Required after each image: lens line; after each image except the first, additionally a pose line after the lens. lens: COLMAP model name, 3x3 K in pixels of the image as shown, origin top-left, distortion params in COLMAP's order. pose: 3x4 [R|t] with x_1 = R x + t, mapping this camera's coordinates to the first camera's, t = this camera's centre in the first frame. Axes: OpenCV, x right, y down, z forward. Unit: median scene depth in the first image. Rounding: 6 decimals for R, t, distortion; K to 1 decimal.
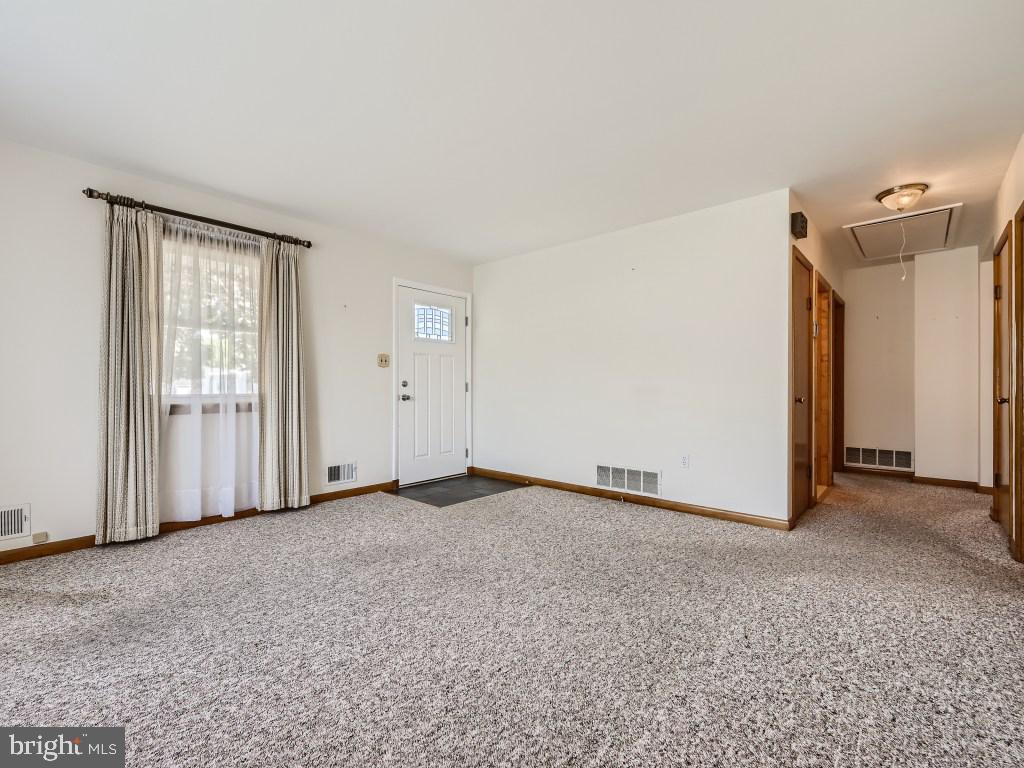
lens RADIAL K [[460.3, 0, 512.8], [0, 460.3, 384.8], [0, 0, 1]] dist [-0.000653, -0.000178]
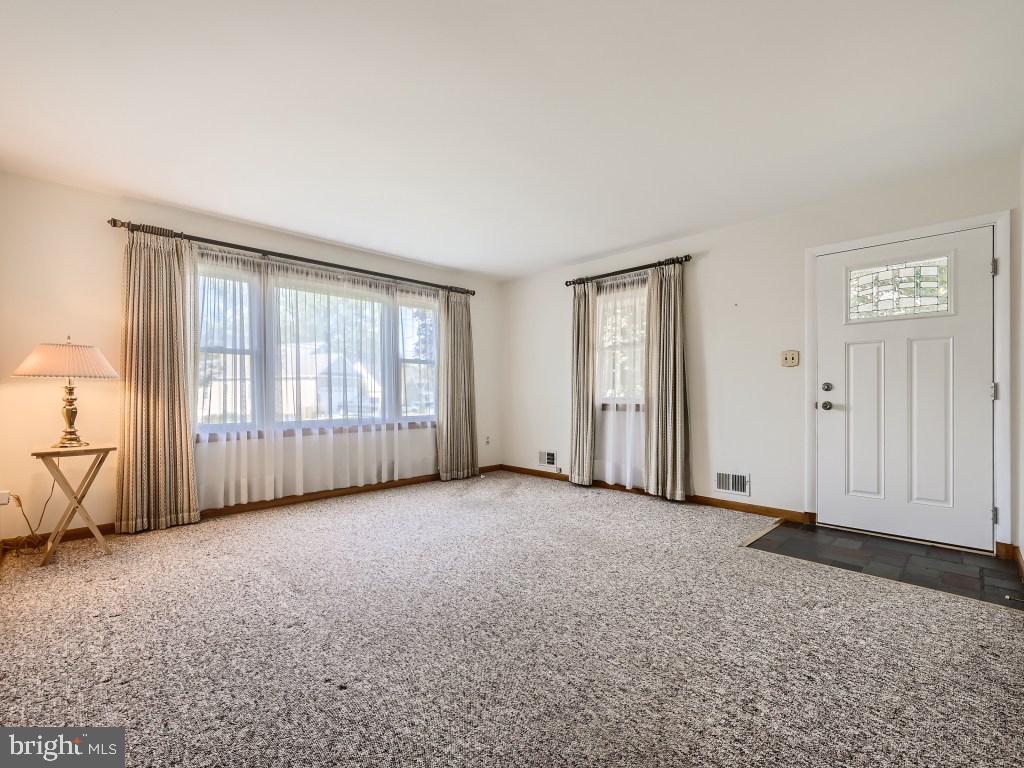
lens RADIAL K [[460.3, 0, 512.8], [0, 460.3, 392.8], [0, 0, 1]] dist [-0.000653, -0.000178]
pose [[-0.067737, 0.001002, -0.997703, 0.745968], [0.007442, 0.999972, 0.000499, 0.004514], [0.997675, -0.007391, -0.067743, 0.767571]]
